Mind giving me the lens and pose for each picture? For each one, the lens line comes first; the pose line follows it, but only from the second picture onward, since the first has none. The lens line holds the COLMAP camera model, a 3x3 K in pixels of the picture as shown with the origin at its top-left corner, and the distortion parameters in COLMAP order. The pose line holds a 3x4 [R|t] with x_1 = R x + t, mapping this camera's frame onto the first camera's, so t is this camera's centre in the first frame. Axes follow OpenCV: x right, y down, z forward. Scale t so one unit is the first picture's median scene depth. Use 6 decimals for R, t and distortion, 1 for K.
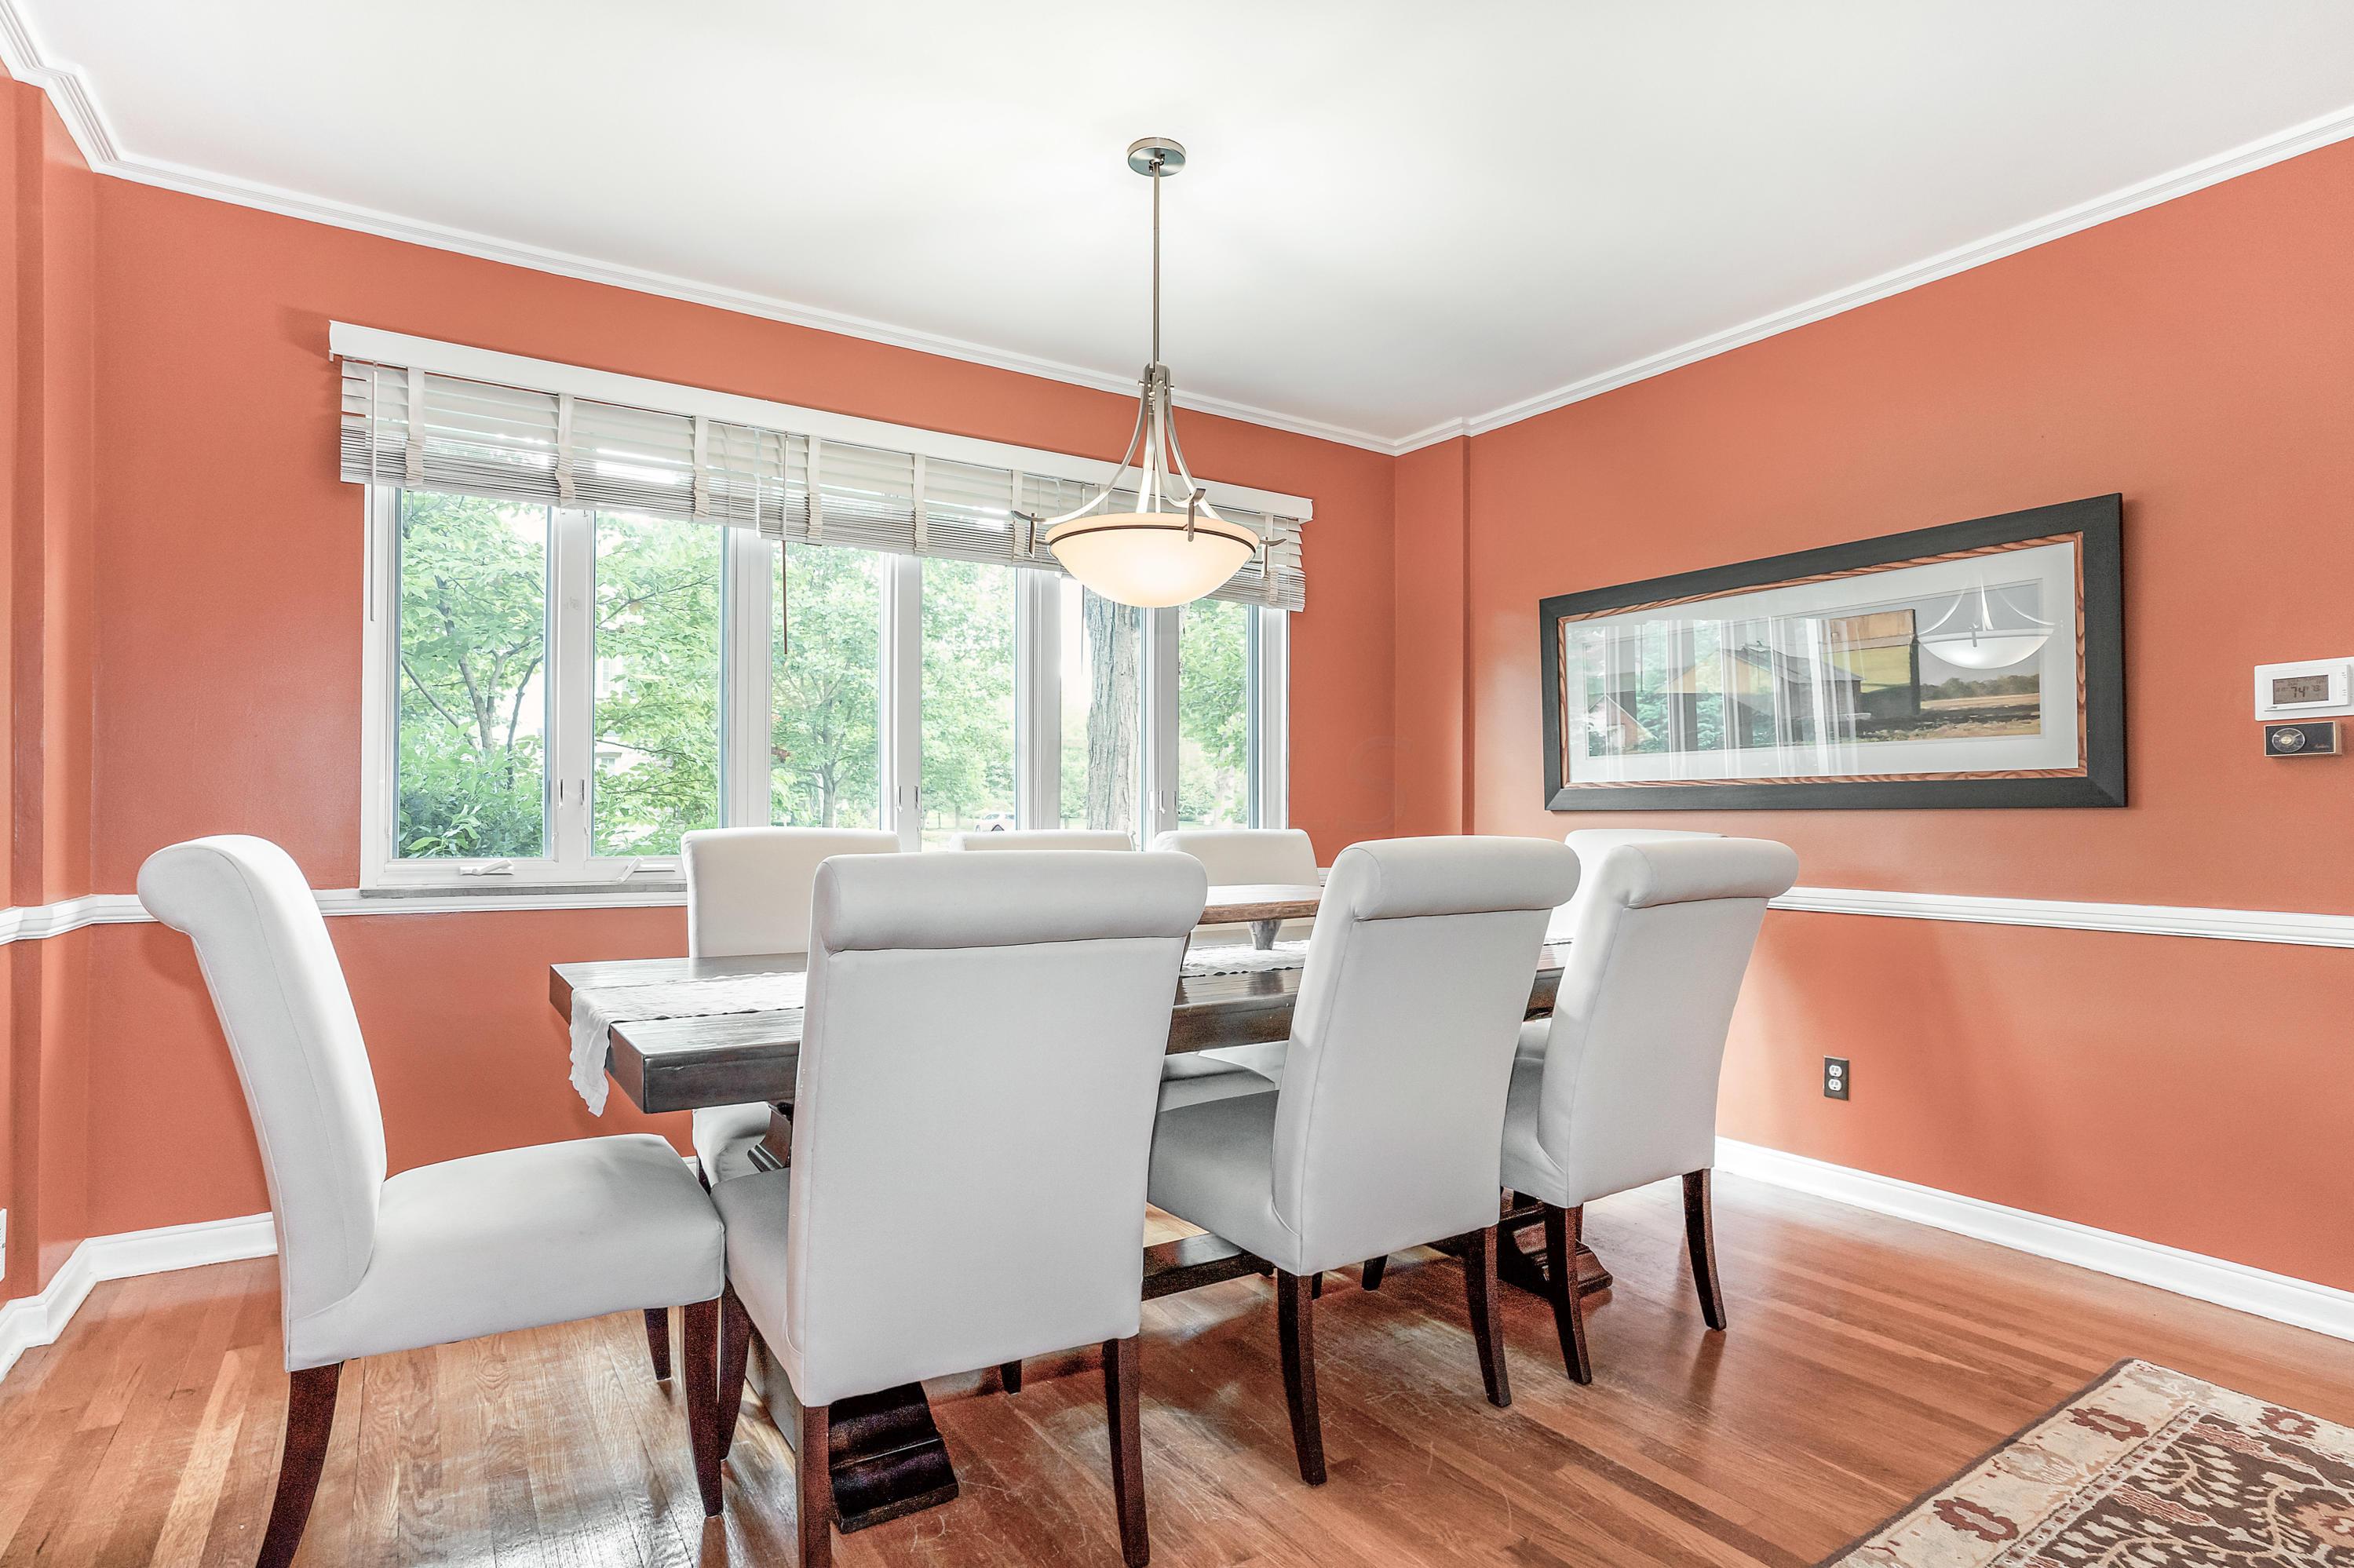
lens RADIAL K [[1220.0, 0, 1192.7], [0, 1220.0, 786.7], [0, 0, 1]] dist [-0.066212, 0.036192]
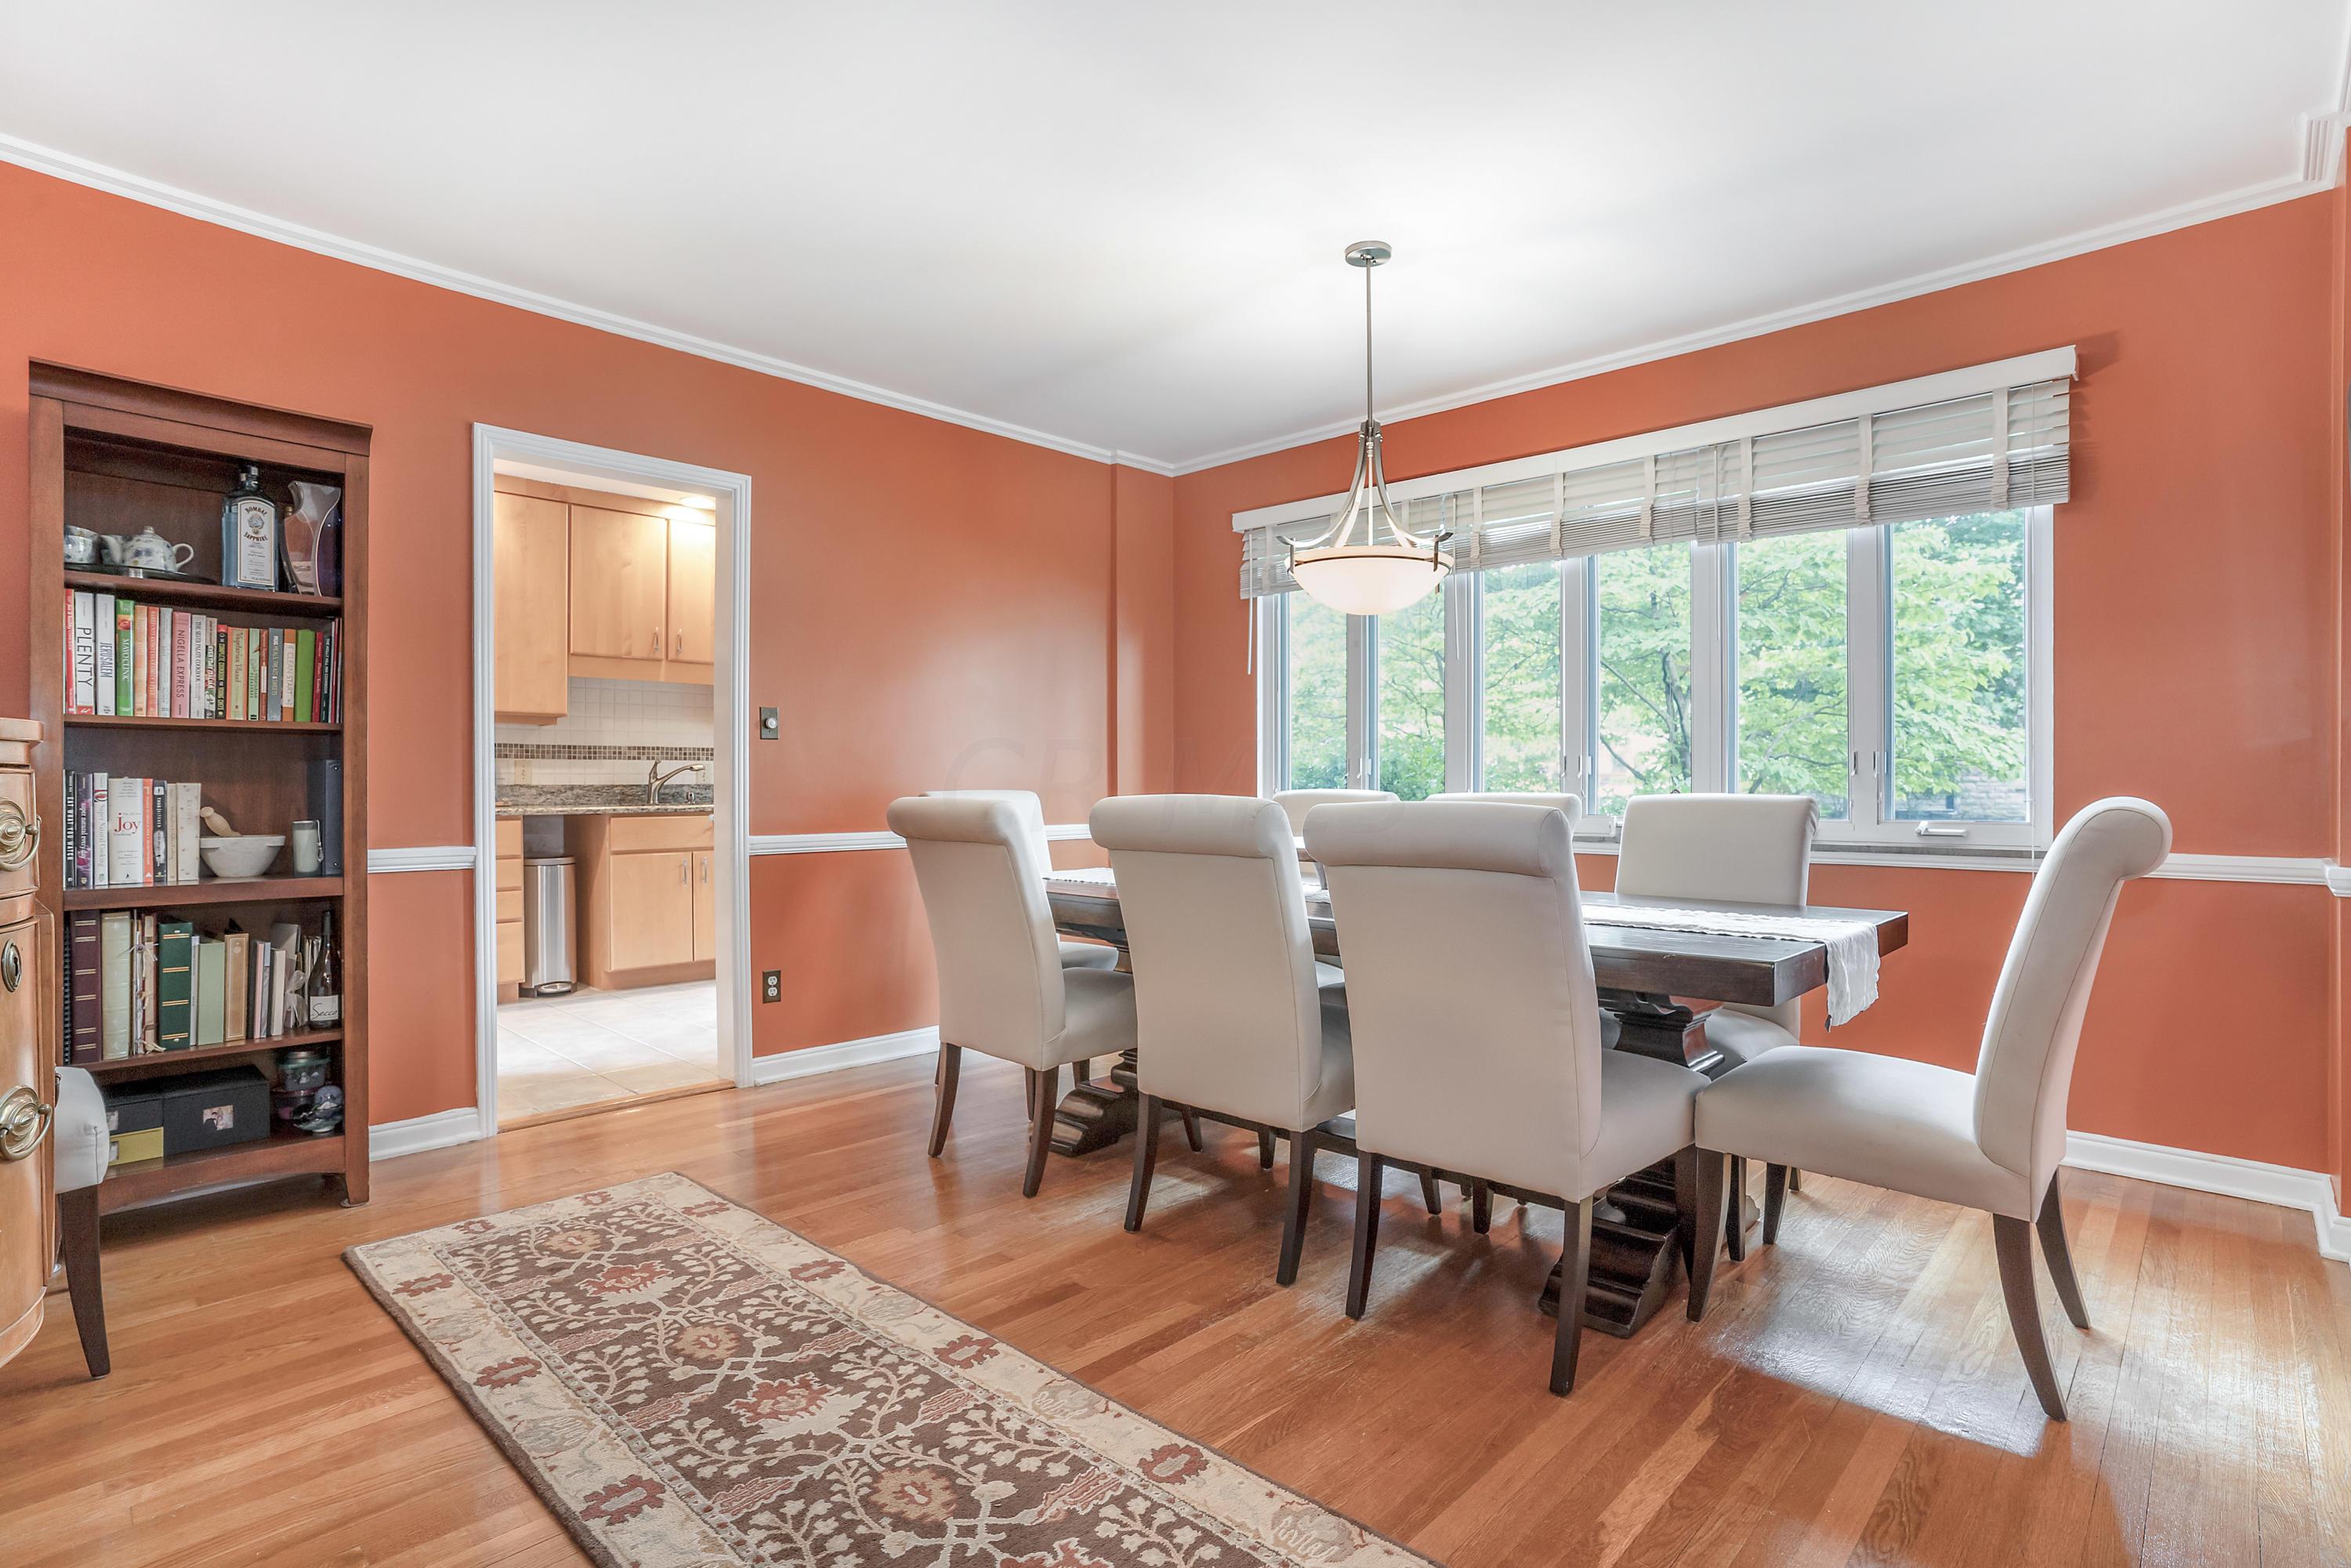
lens RADIAL K [[1218.5, 0, 1191.2], [0, 1218.5, 786.7], [0, 0, 1]] dist [-0.066212, 0.036192]
pose [[0.214672, 0.003043, -0.976681, 1.287852], [0.034294, 0.999355, 0.010652, 0.004502], [0.976084, -0.035781, 0.214430, 0.611742]]
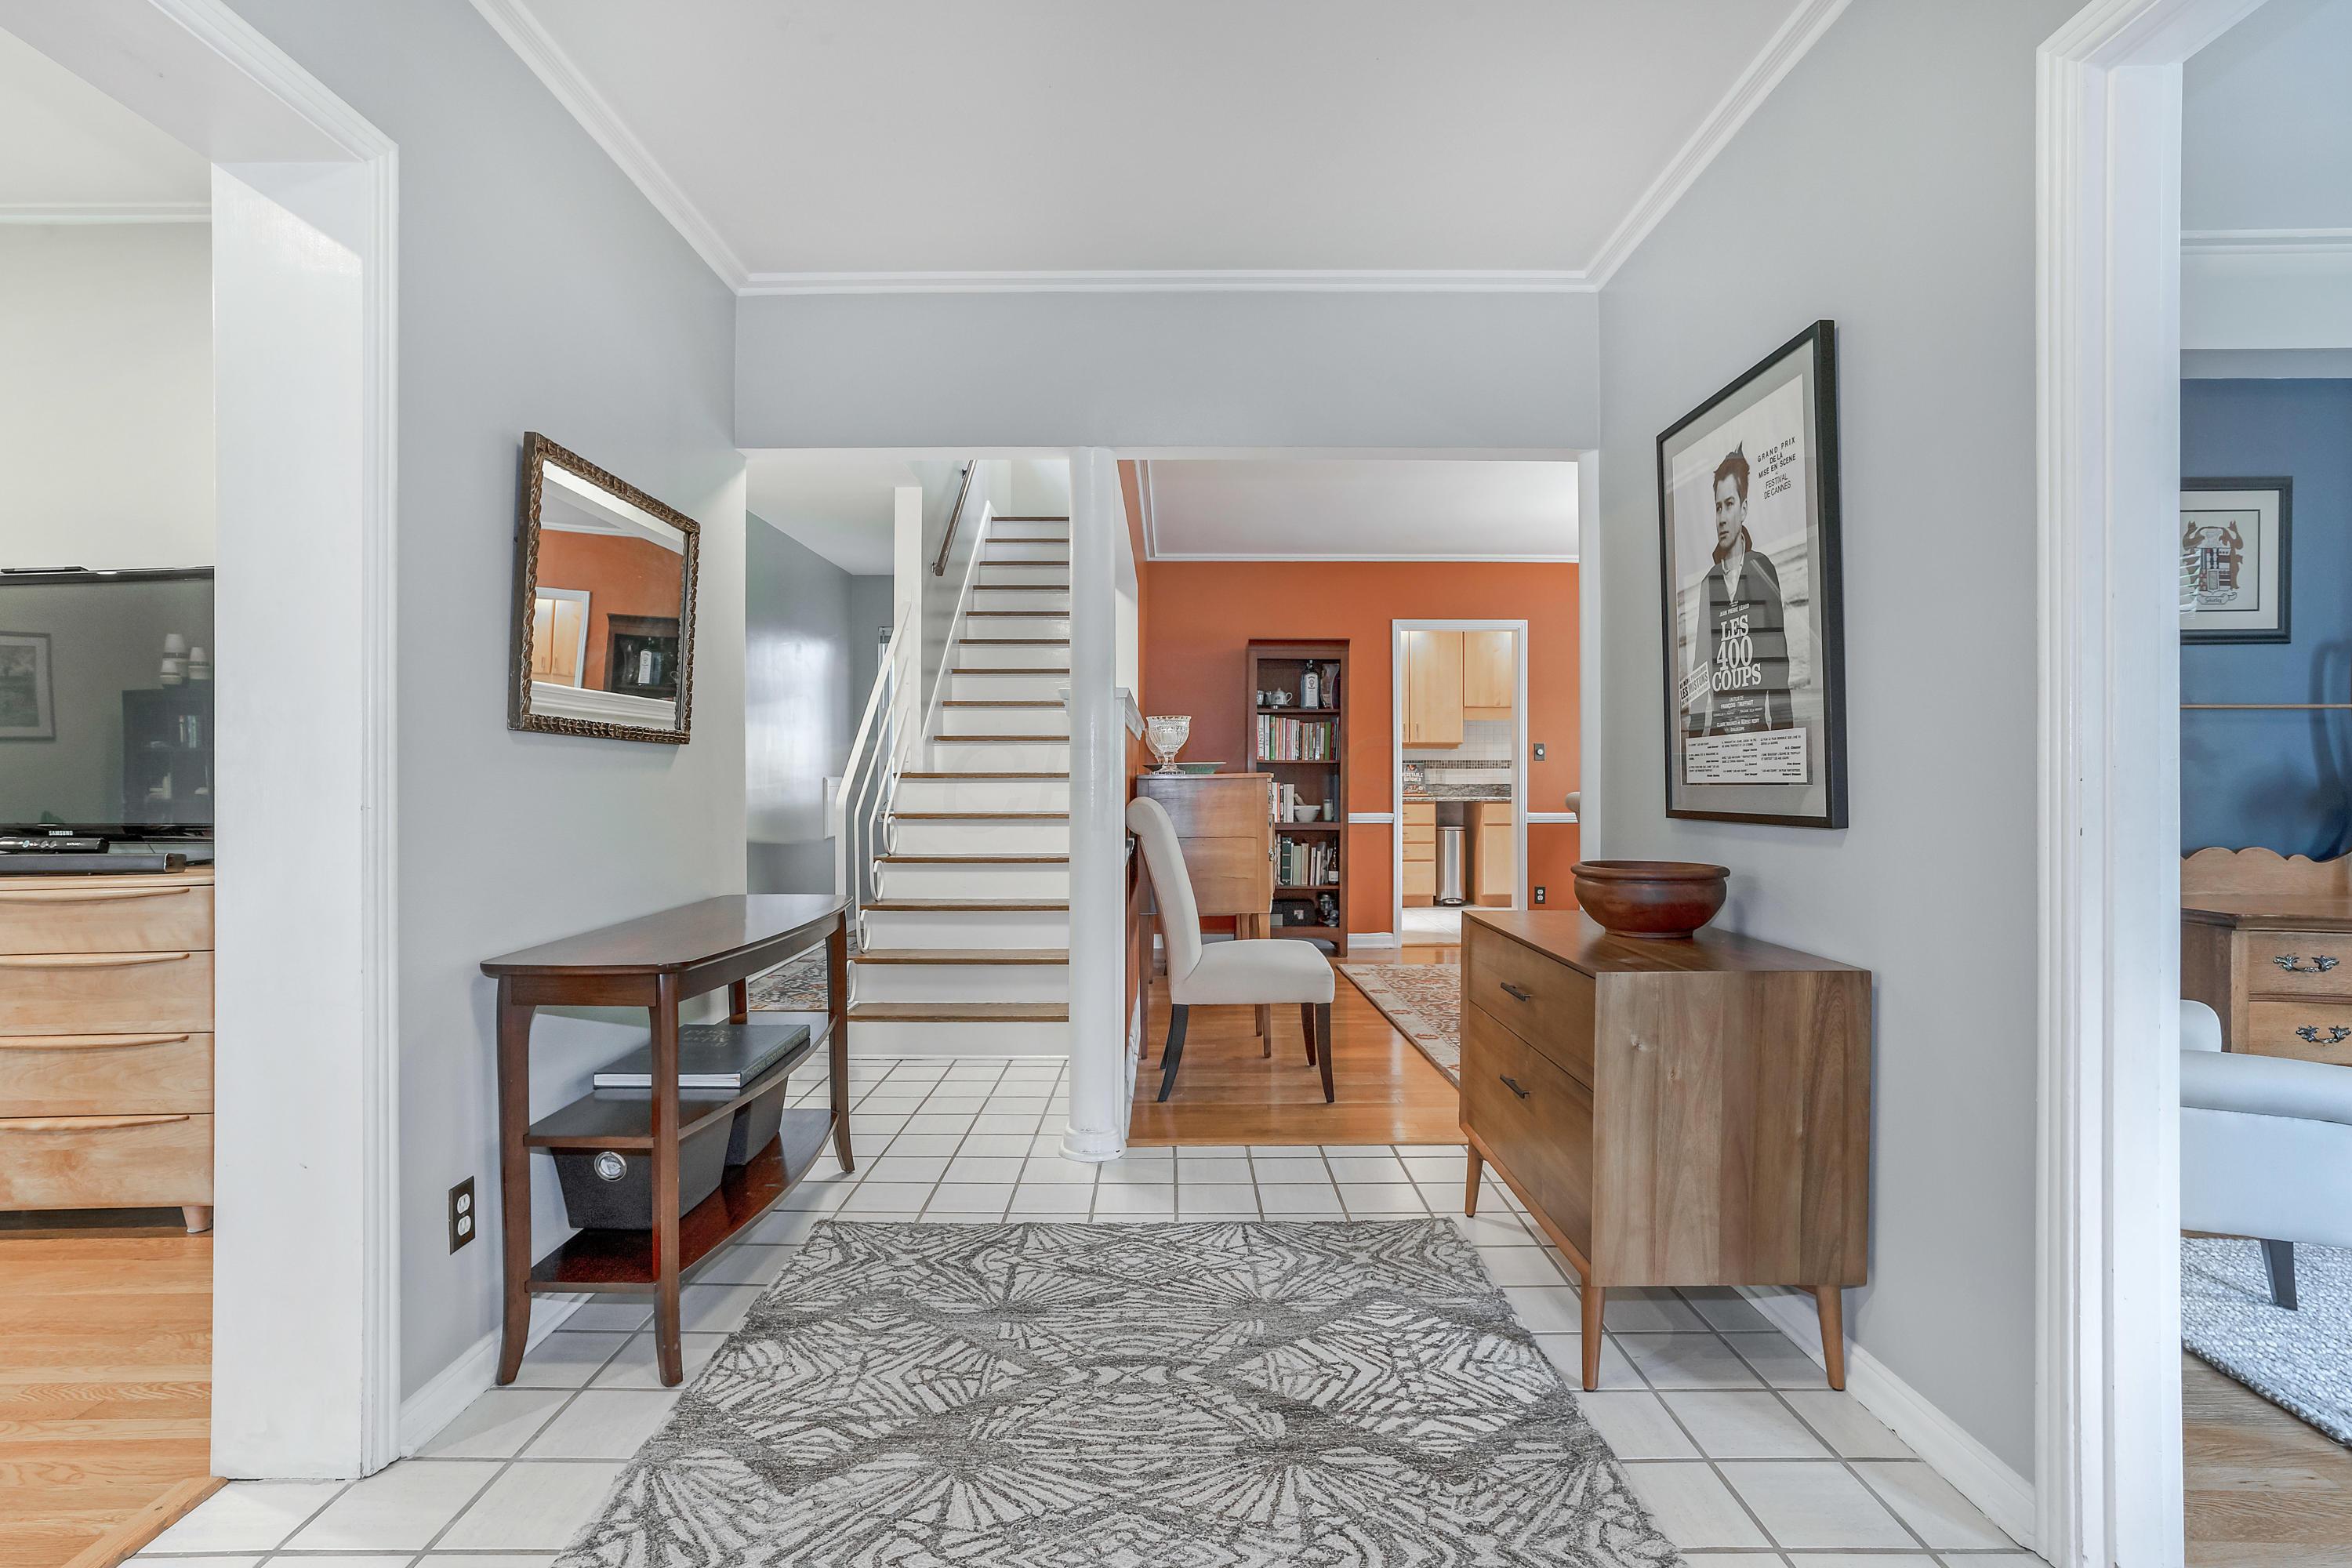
lens RADIAL K [[1219.1, 0, 1191.7], [0, 1219.1, 786.7], [0, 0, 1]] dist [-0.066212, 0.036192]
pose [[-0.526596, 0.004845, -0.850102, 2.946577], [0.028022, 0.999539, -0.011662, 0.016475], [0.849654, -0.029963, -0.526489, 1.436214]]
